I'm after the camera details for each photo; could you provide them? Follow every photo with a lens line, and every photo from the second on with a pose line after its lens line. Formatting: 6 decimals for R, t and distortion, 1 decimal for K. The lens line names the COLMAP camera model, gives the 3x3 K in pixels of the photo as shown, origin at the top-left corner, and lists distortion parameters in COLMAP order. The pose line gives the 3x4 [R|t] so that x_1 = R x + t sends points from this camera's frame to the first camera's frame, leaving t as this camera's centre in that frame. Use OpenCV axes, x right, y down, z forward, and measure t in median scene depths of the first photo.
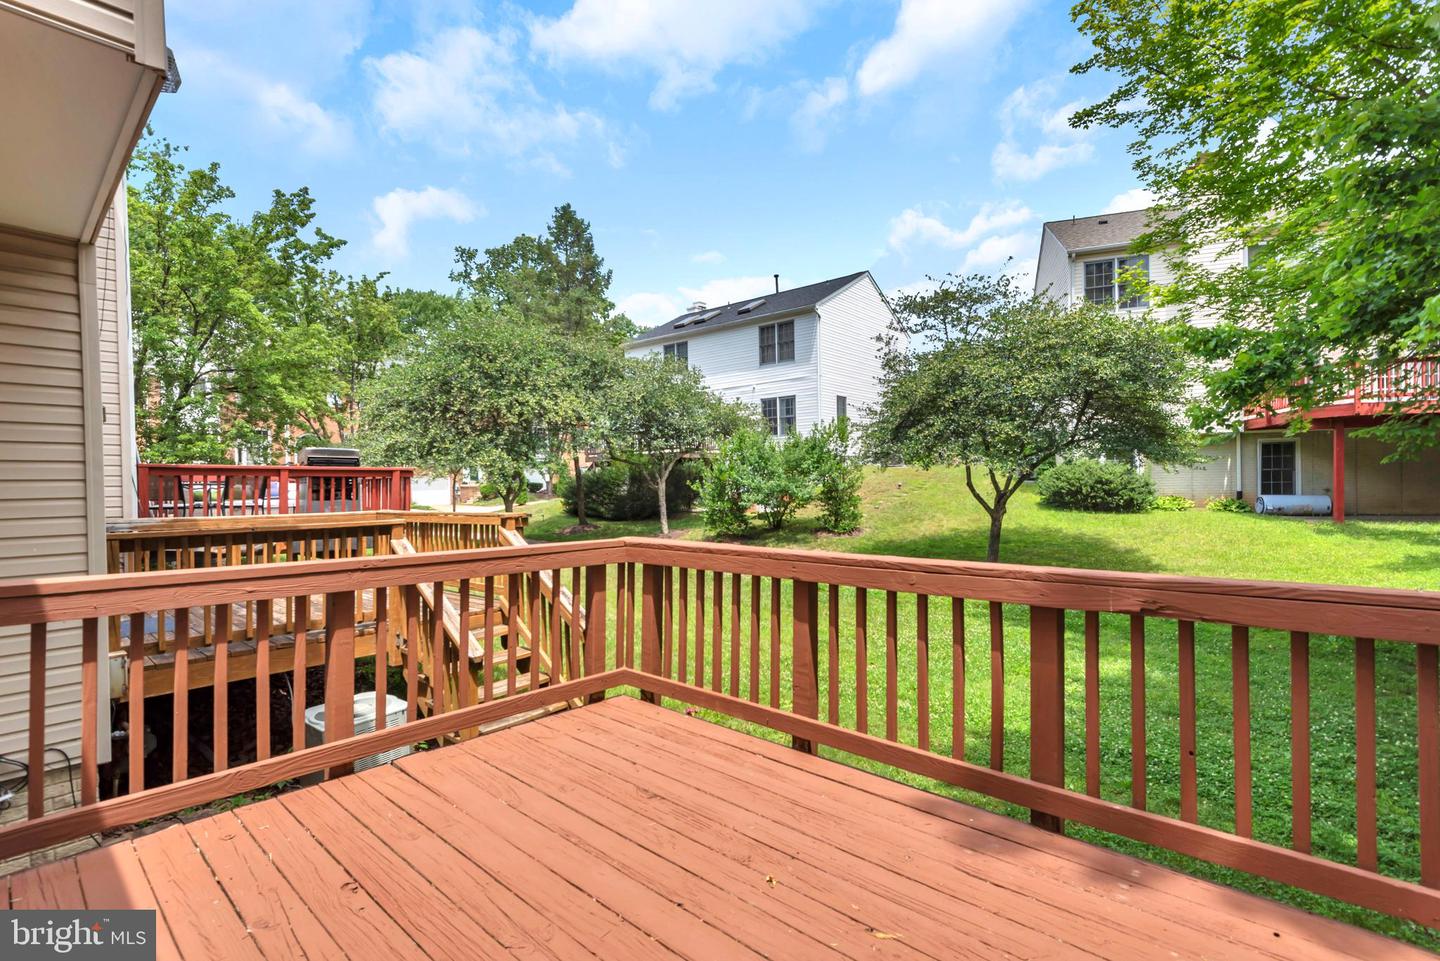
lens RADIAL K [[647.7, 0, 718.6], [0, 647.7, 482.3], [0, 0, 1]] dist [-0.002941, -0.001385]
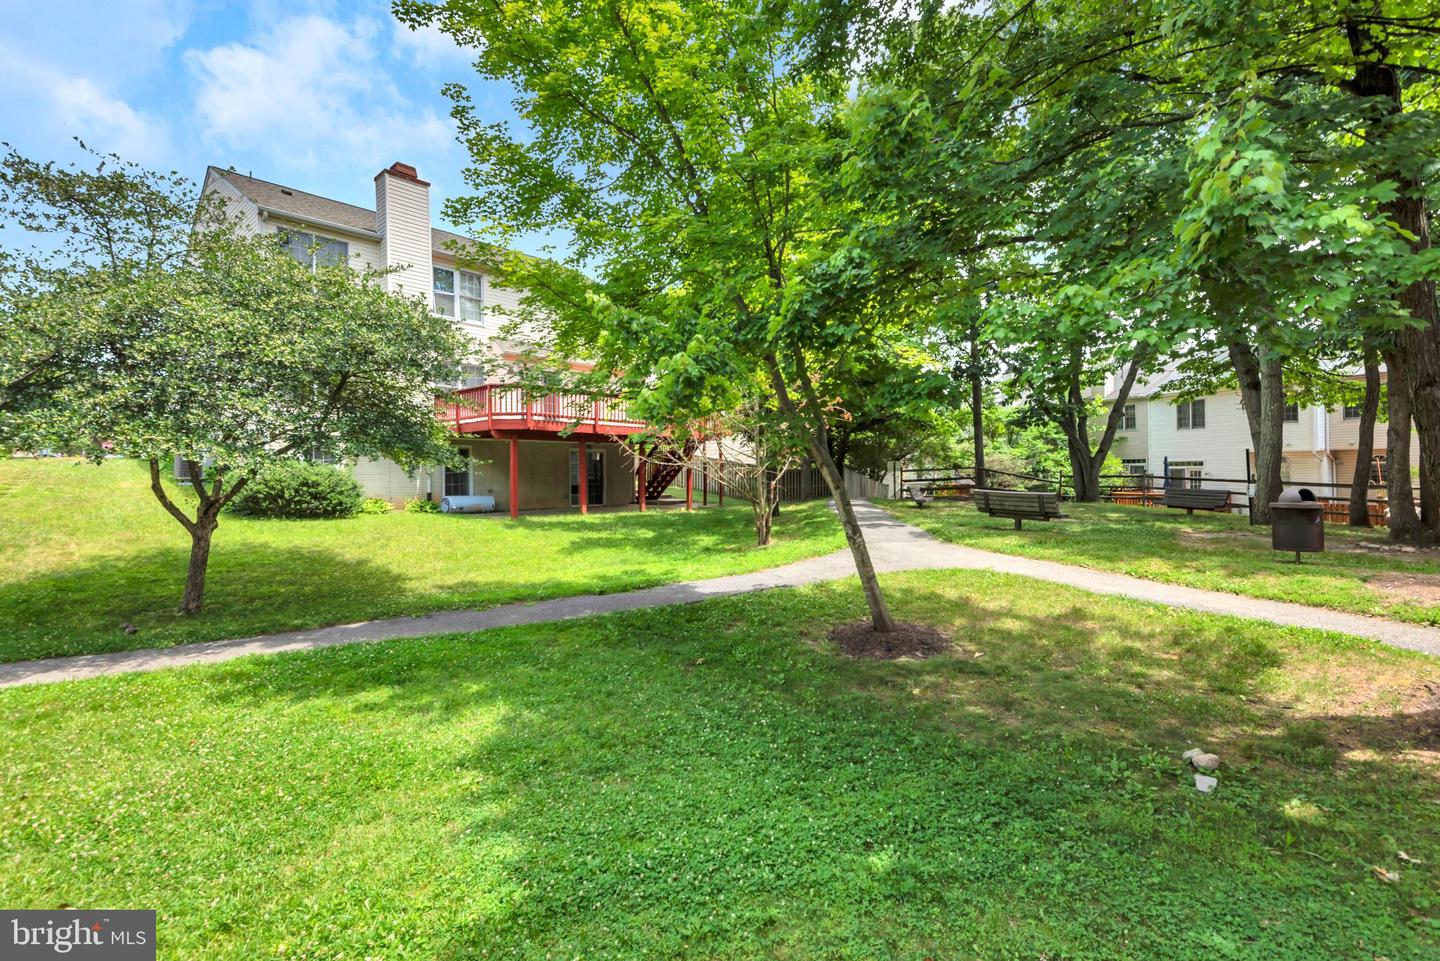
lens RADIAL K [[647.7, 0, 721.9], [0, 647.7, 476.9], [0, 0, 1]] dist [-0.002941, -0.001385]
pose [[0.370980, 0.008789, 0.928599, -0.005210], [0.003798, 0.999932, -0.010981, 0.001239], [-0.928633, 0.007601, 0.370922, 0.166793]]
